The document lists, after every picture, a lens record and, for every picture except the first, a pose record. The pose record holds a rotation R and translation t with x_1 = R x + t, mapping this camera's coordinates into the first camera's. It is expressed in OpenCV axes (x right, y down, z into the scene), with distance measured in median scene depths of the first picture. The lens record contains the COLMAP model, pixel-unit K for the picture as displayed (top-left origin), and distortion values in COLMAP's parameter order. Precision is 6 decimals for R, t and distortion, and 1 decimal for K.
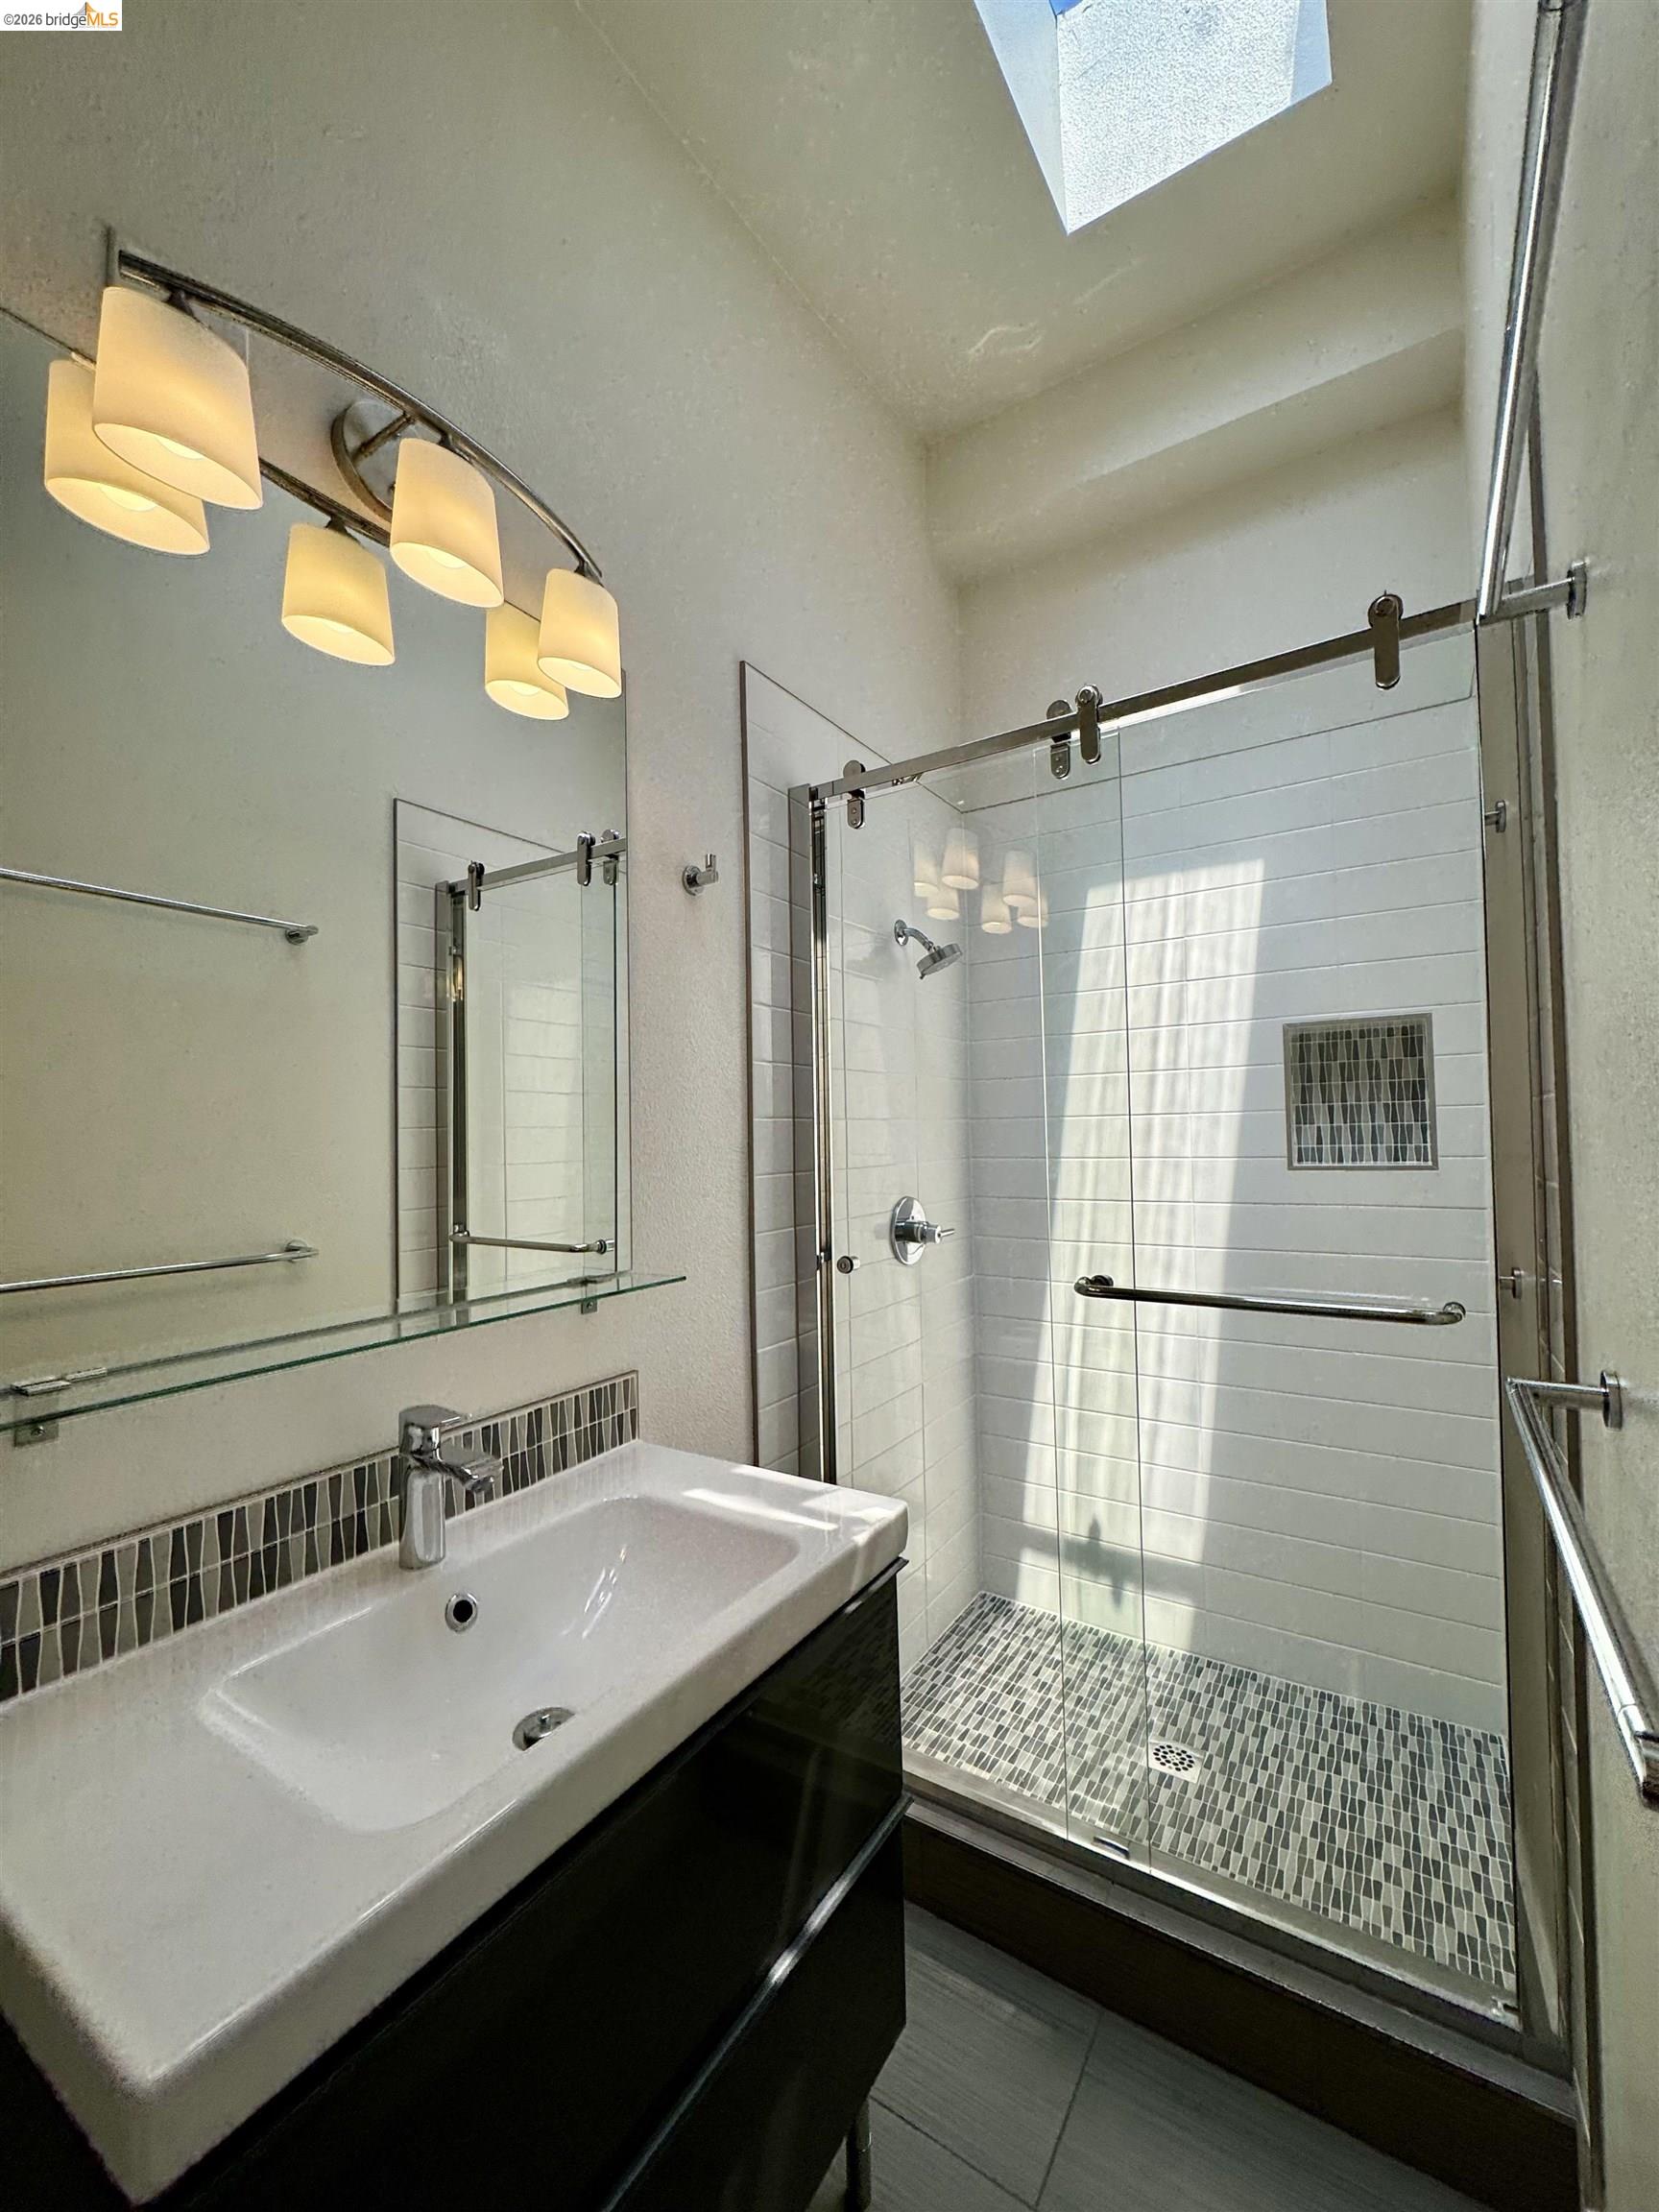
lens RADIAL K [[879.6, 0, 833.8], [0, 879.6, 1105.3], [0, 0, 1]] dist [-0.012741, -0.000210]
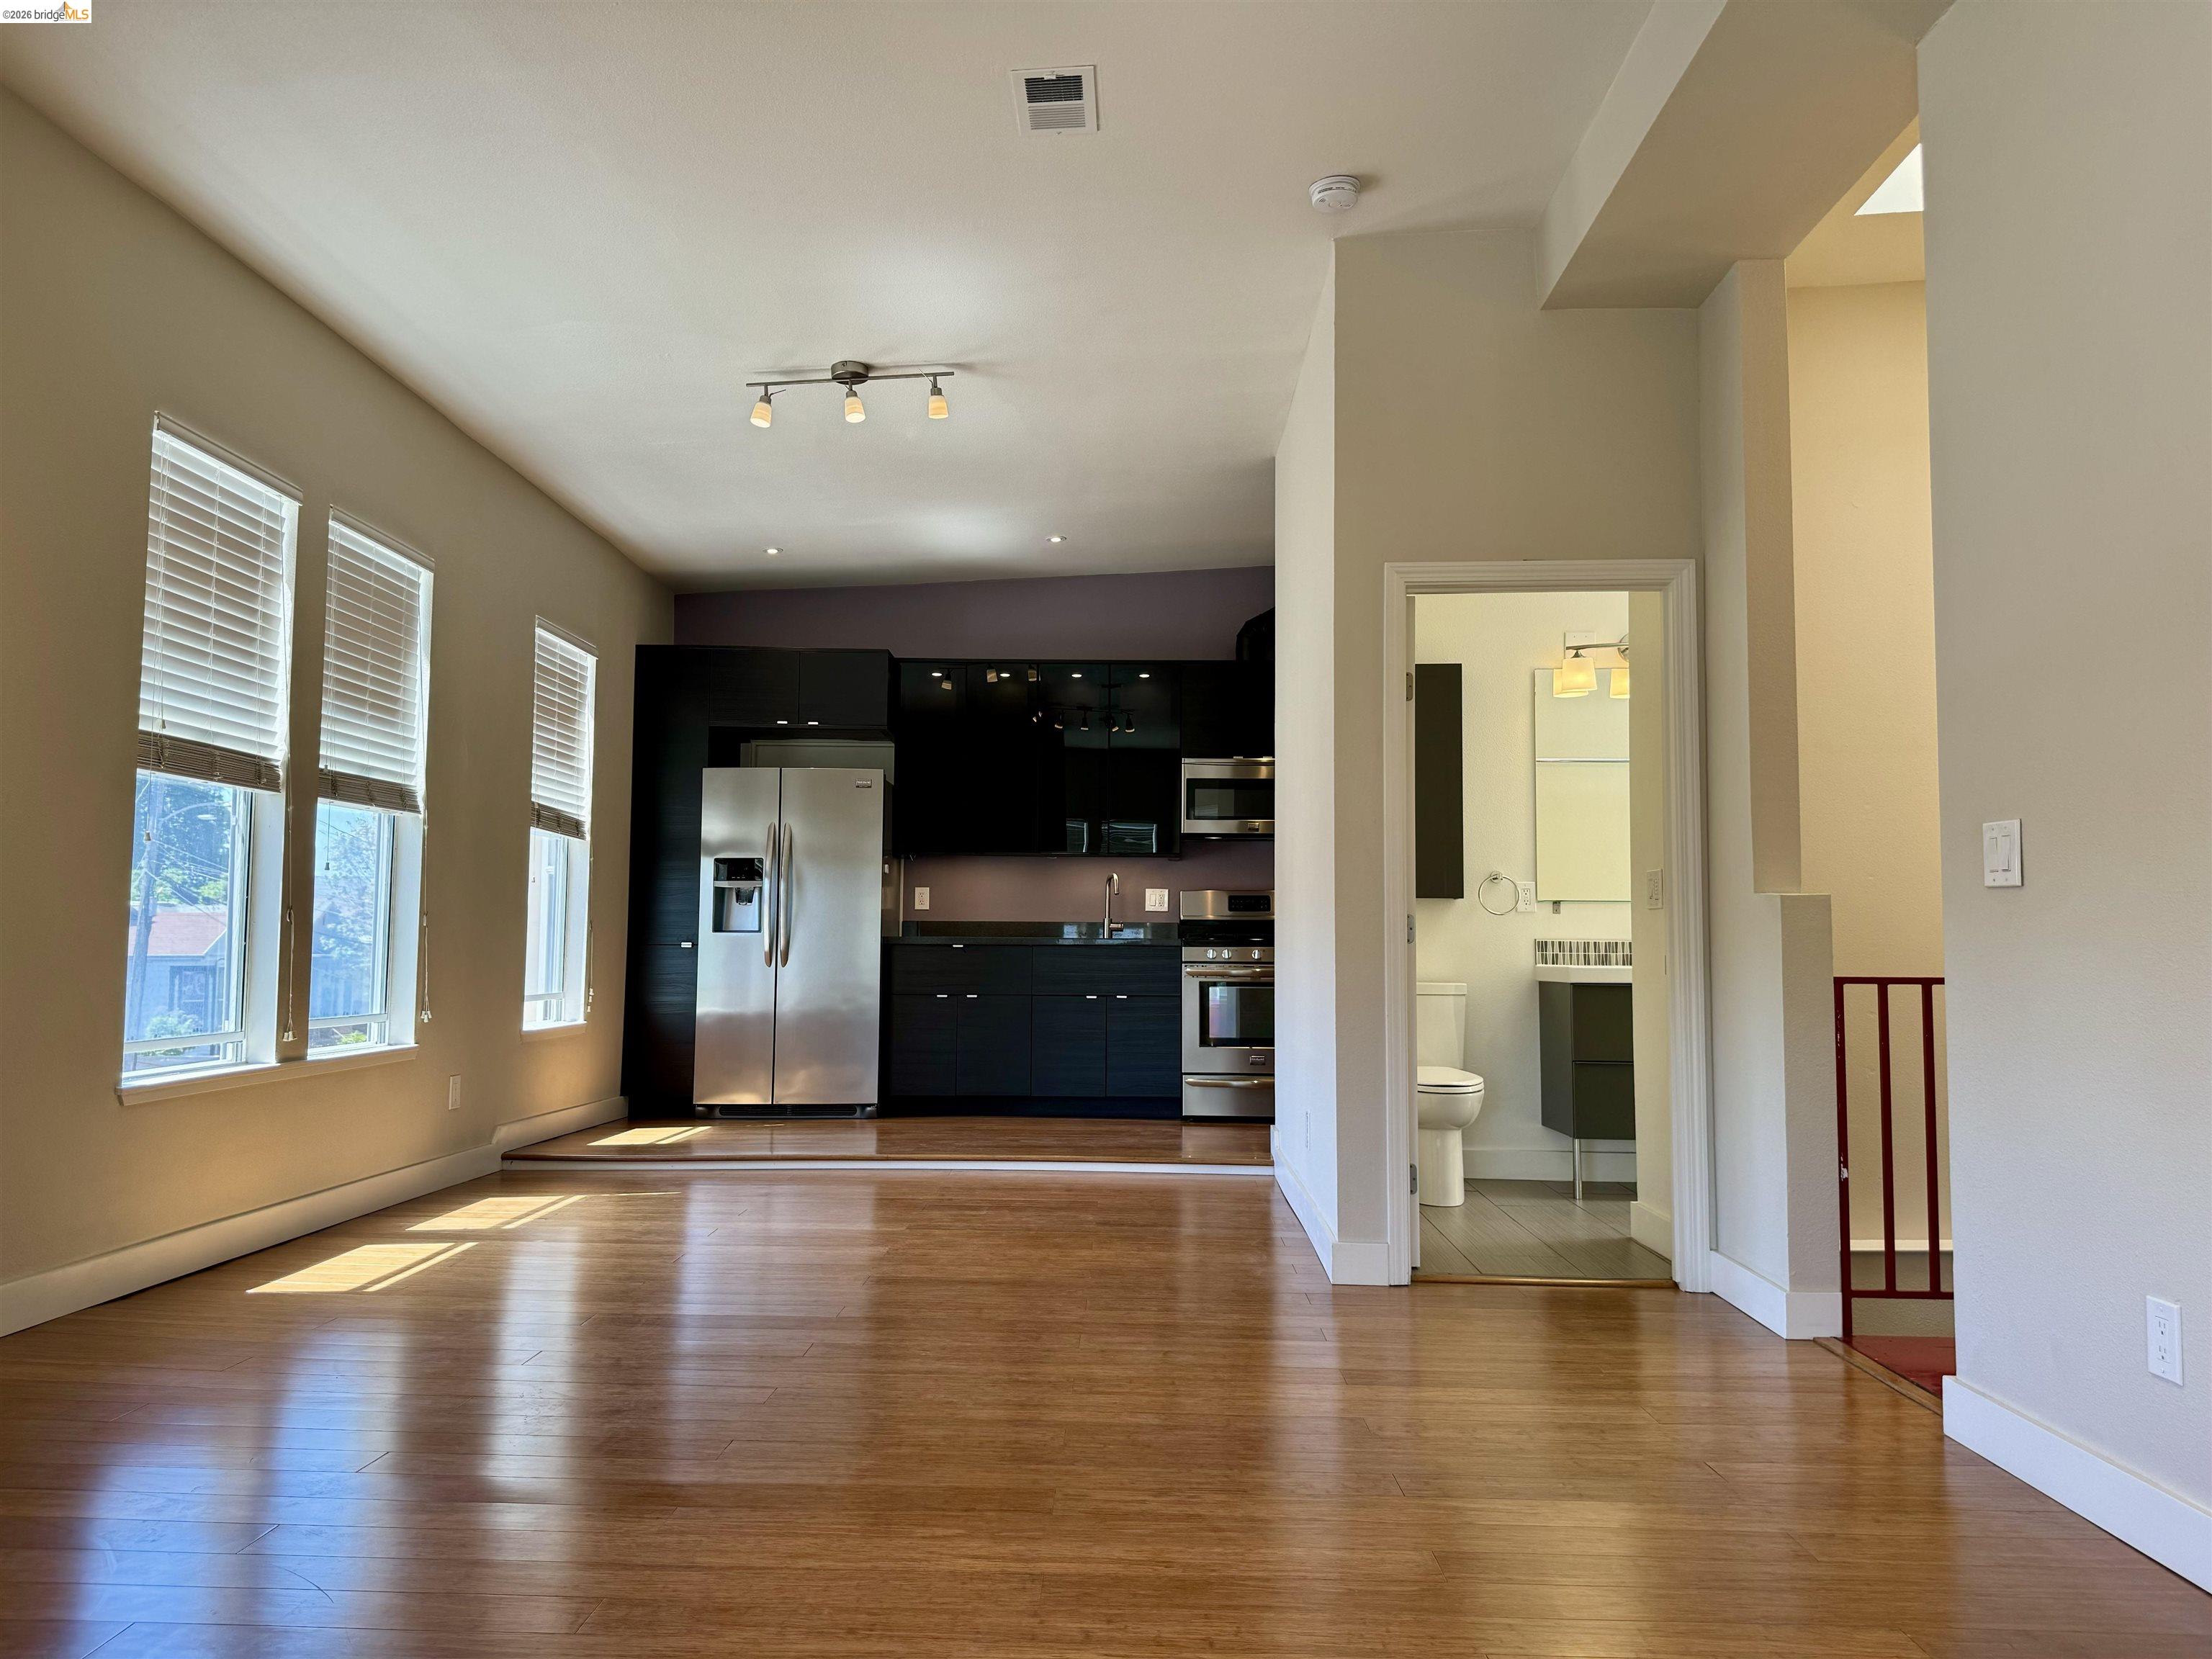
lens RADIAL K [[1532.4, 0, 1099.9], [0, 1532.4, 832.8], [0, 0, 1]] dist [0.002788, 0.000274]
pose [[0.511972, -0.041371, -0.858005, 2.068180], [0.008670, 0.999038, -0.042998, 0.126813], [0.858958, 0.014574, 0.511838, -2.247083]]
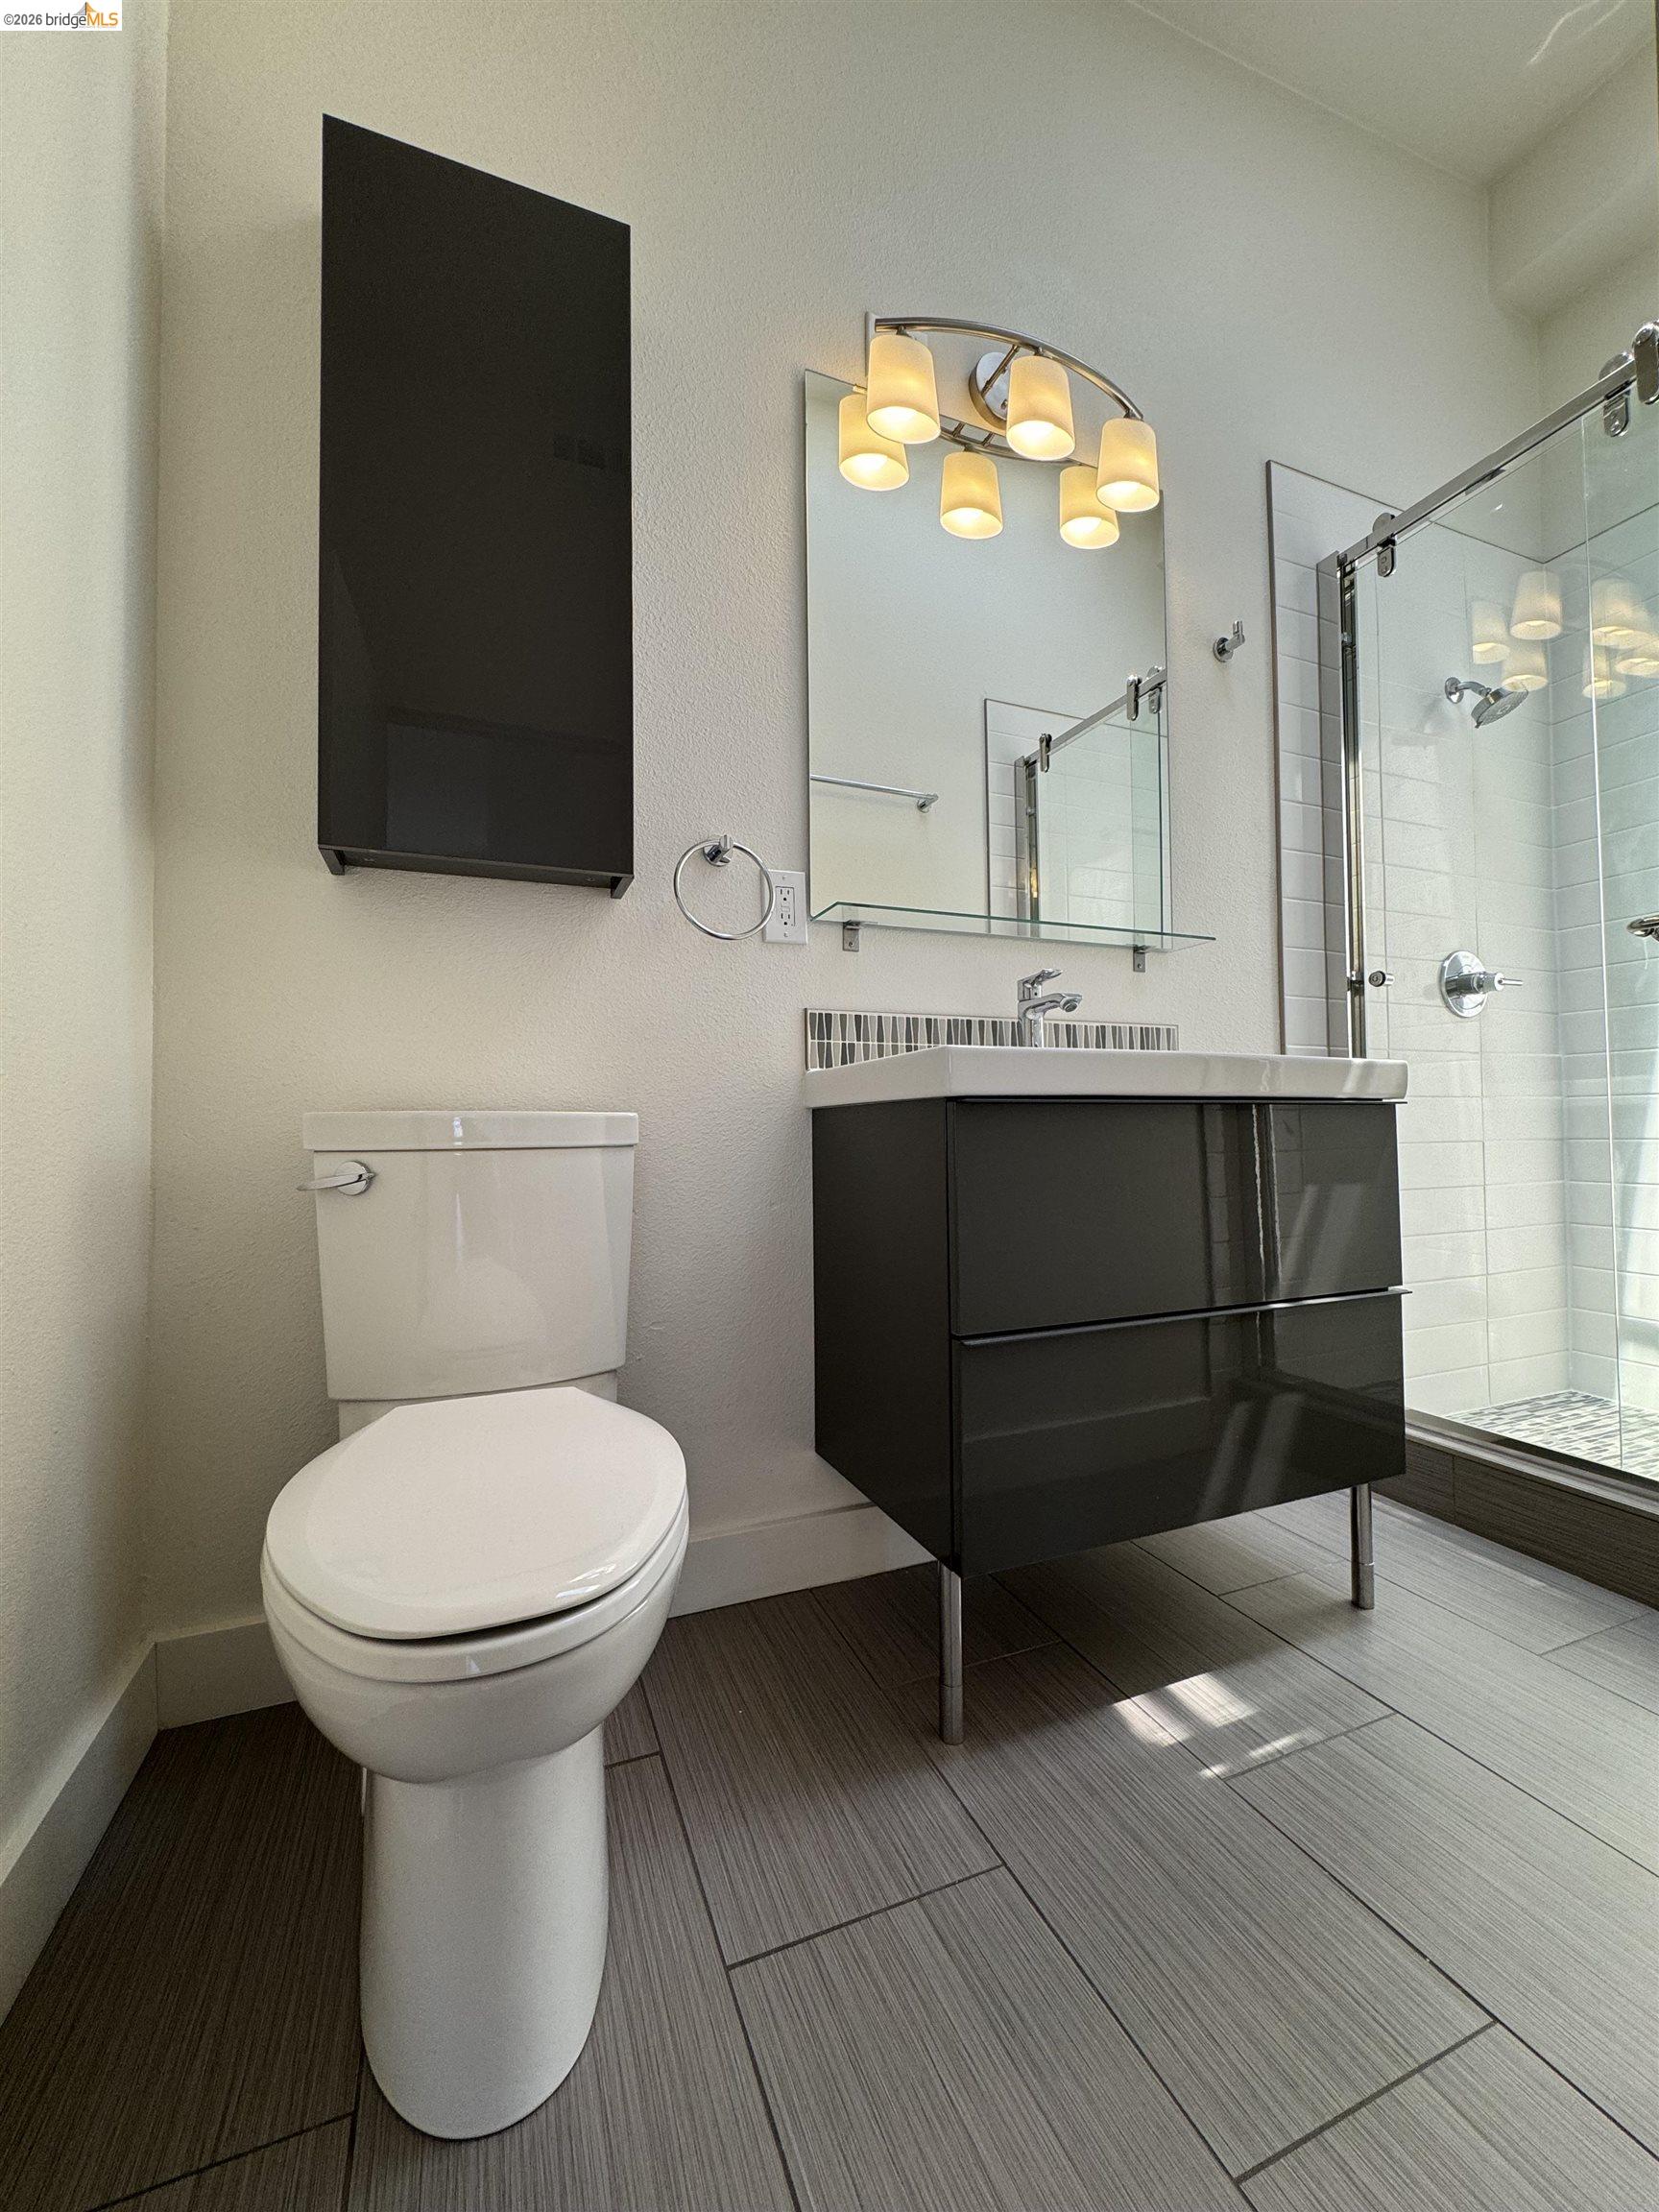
lens RADIAL K [[876.1, 0, 830.0], [0, 876.1, 1101.6], [0, 0, 1]] dist [-0.001679, -0.000229]
pose [[0.818399, -0.003623, -0.574638, 0.080013], [0.013262, 0.999833, 0.012583, 0.306498], [0.574497, -0.017919, 0.818311, -0.288328]]
